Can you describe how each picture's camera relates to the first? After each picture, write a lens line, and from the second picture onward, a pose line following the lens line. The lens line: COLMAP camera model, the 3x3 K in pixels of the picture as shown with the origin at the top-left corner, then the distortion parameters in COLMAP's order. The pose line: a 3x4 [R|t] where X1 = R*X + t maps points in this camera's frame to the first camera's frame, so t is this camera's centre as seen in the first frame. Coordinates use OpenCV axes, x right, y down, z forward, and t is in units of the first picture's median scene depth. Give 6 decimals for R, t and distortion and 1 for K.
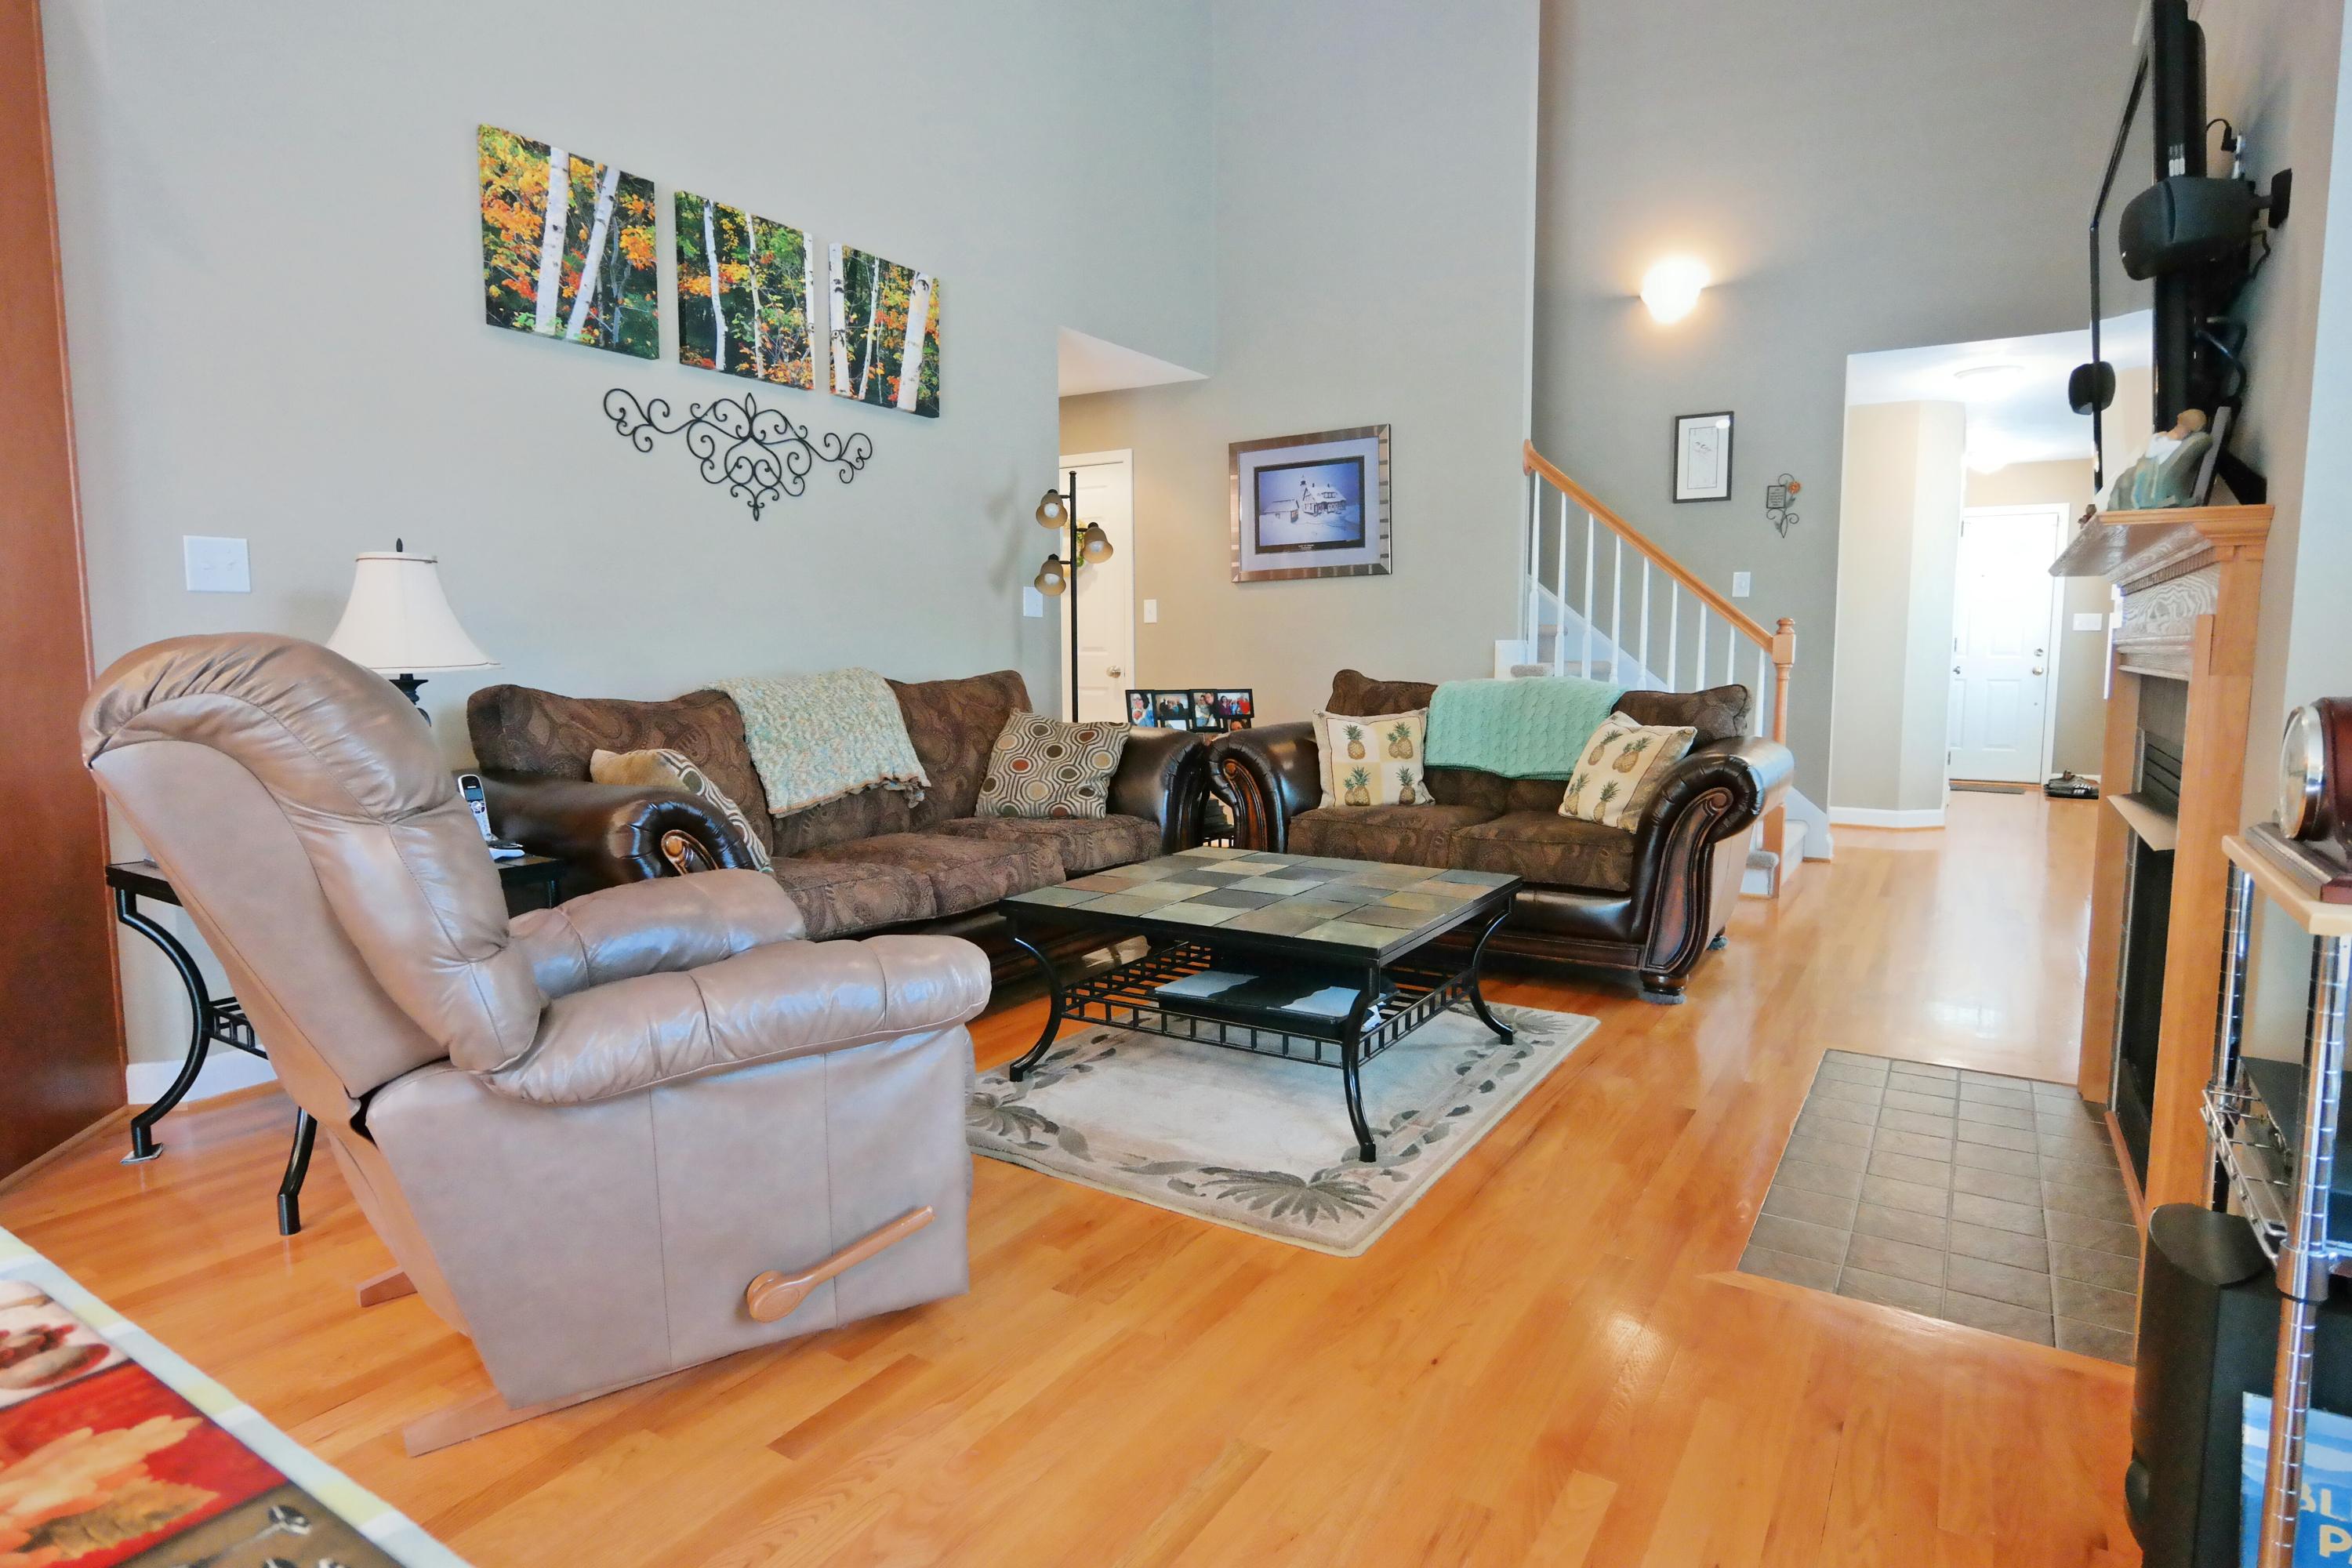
lens RADIAL K [[1283.1, 0, 1151.4], [0, 1283.1, 776.6], [0, 0, 1]] dist [-0.007520, -0.000443]
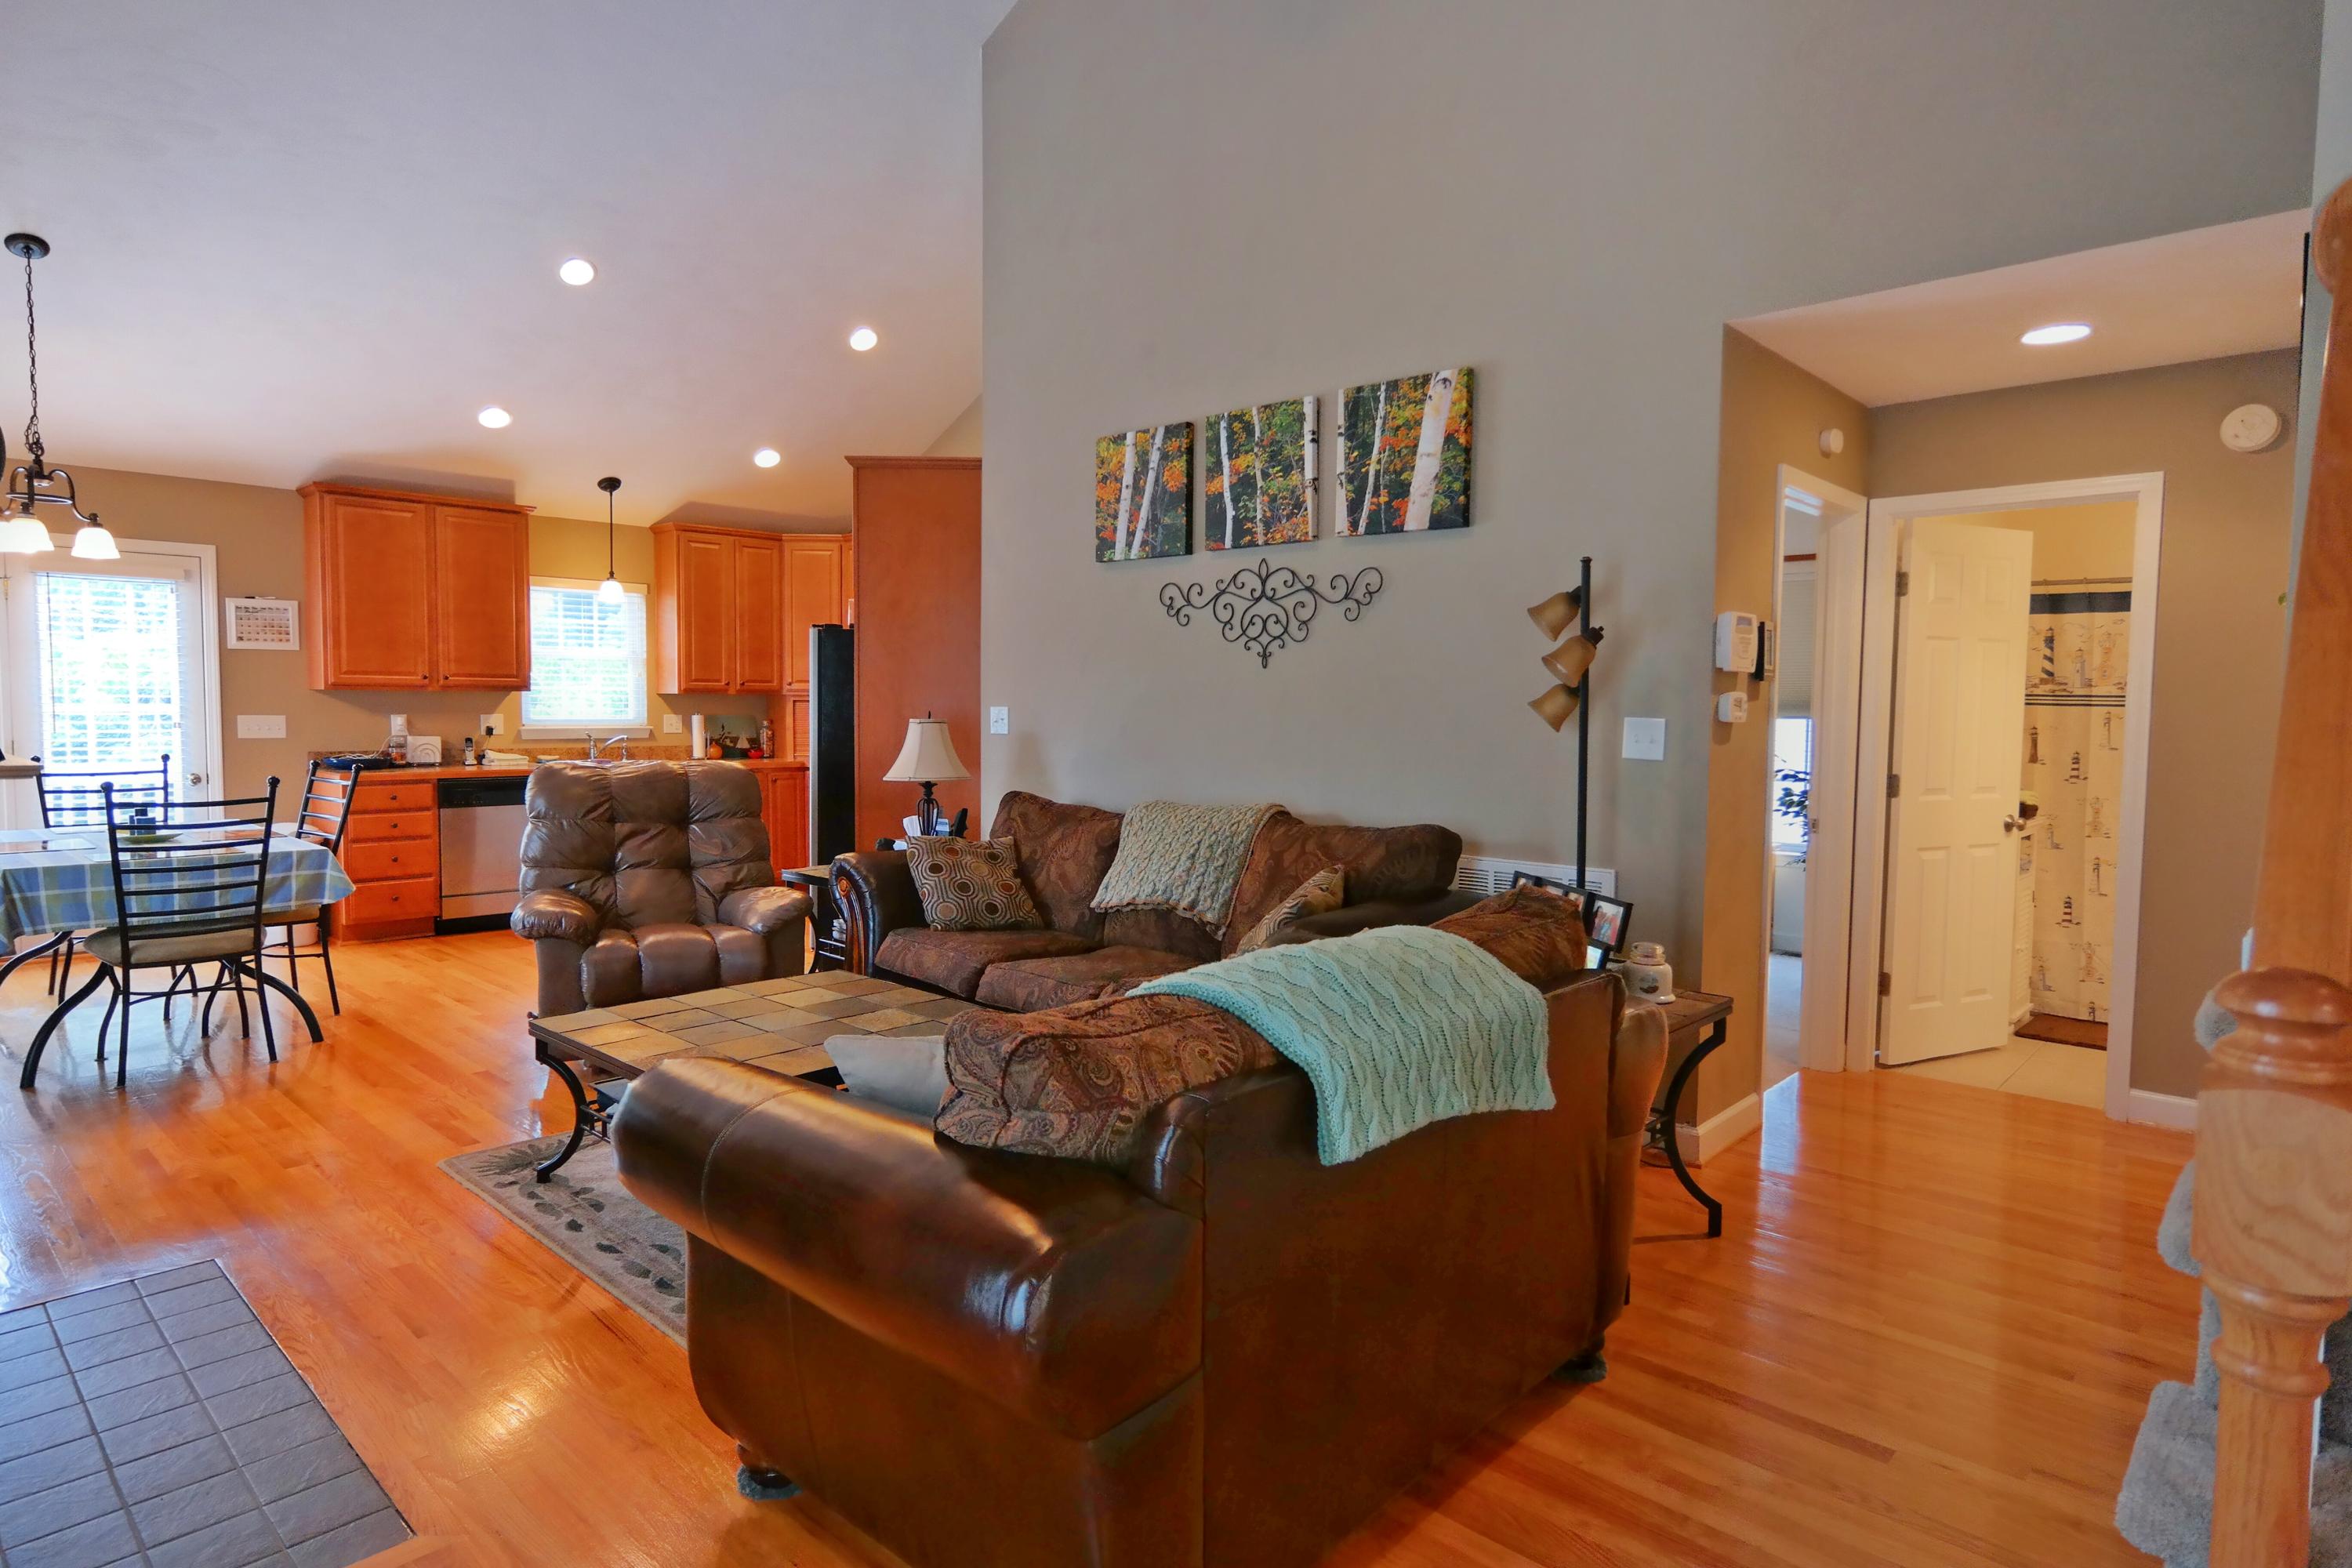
lens RADIAL K [[1282.8, 0, 1166.2], [0, 1282.8, 777.8], [0, 0, 1]] dist [-0.001985, 0.008697]
pose [[-0.174361, 0.059031, -0.982911, 0.848298], [-0.107679, 0.991072, 0.078622, -0.186709], [0.978776, 0.119548, -0.166448, 1.136136]]
